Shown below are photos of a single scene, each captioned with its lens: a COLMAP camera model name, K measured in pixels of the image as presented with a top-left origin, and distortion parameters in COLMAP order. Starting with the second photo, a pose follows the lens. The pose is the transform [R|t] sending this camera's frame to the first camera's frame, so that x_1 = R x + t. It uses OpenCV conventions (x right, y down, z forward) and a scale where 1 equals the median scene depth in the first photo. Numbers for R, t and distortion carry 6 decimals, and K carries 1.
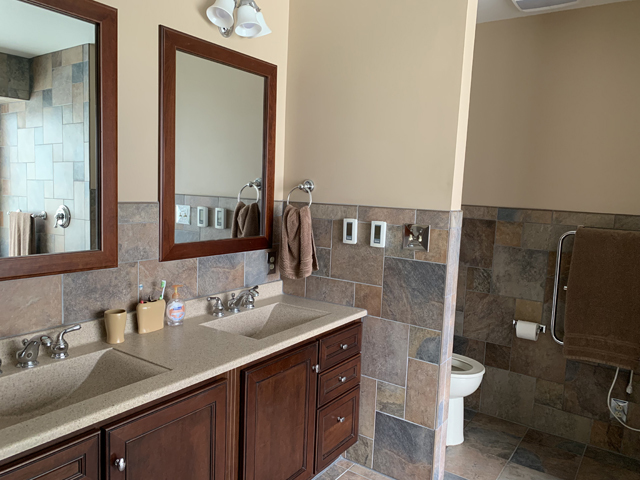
lens RADIAL K [[492.5, 0, 321.6], [0, 492.5, 237.9], [0, 0, 1]] dist [0.039102, -0.043461]
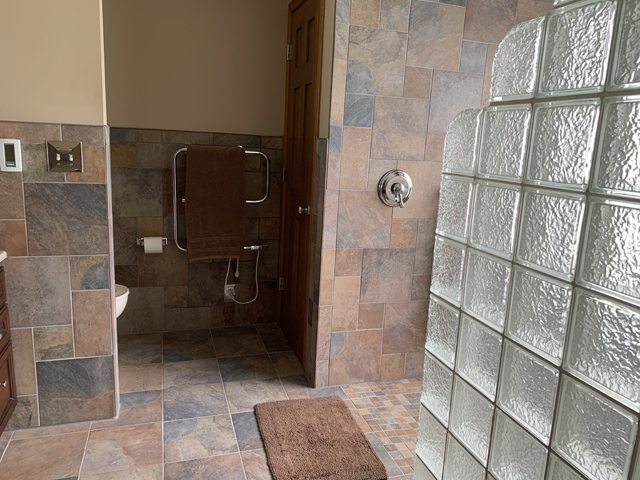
lens RADIAL K [[492.5, 0, 322.2], [0, 492.5, 241.2], [0, 0, 1]] dist [0.039102, -0.043461]
pose [[0.599706, -0.176264, 0.780566, -0.232397], [0.066351, 0.983033, 0.171007, 0.024102], [-0.797465, -0.050763, 0.601227, 0.083701]]
